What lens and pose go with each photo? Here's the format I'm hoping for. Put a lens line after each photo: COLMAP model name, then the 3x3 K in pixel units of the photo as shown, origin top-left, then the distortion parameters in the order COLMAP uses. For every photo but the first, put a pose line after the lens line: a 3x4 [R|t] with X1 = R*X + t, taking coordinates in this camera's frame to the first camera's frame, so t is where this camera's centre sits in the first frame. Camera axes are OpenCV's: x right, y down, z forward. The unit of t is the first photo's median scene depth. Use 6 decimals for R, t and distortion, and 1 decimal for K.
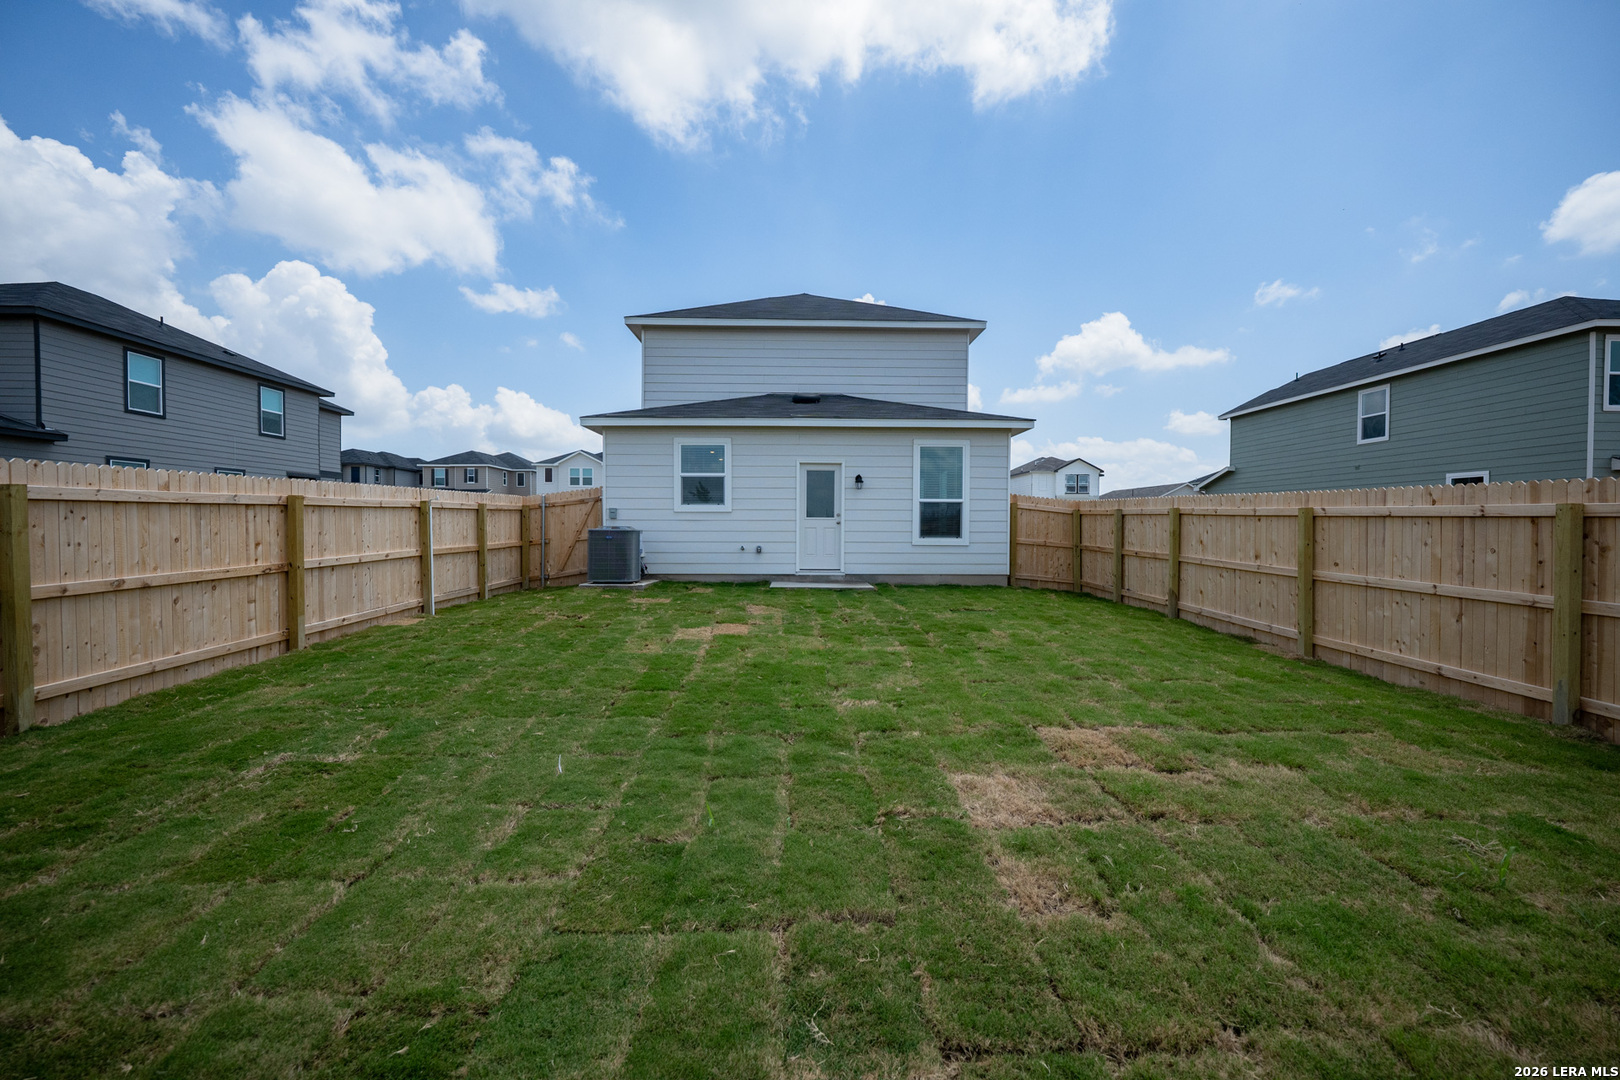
lens RADIAL K [[641.1, 0, 810.3], [0, 641.1, 534.5], [0, 0, 1]] dist [0.001567, -0.000618]
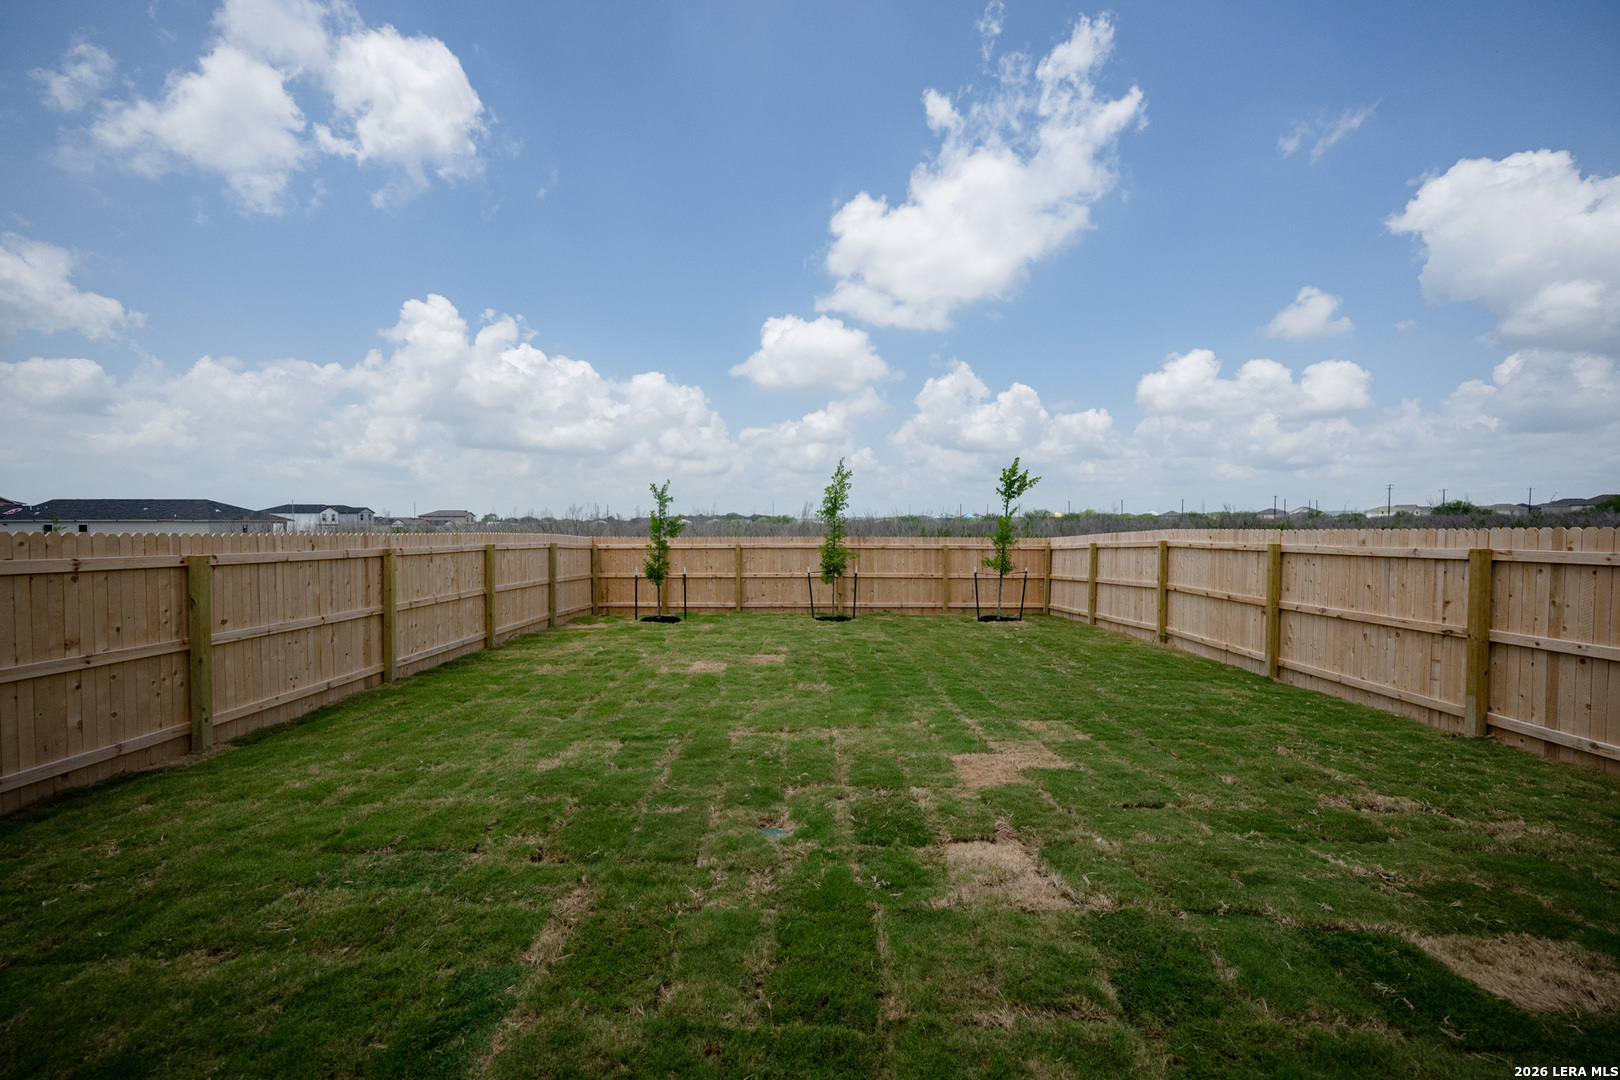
lens RADIAL K [[641.1, 0, 813.1], [0, 641.1, 533.5], [0, 0, 1]] dist [0.001567, -0.000618]
pose [[-0.999801, -0.006980, 0.018694, 0.039443], [-0.006406, 0.999511, 0.030601, -0.117737], [-0.018898, 0.030475, -0.999357, 2.150475]]
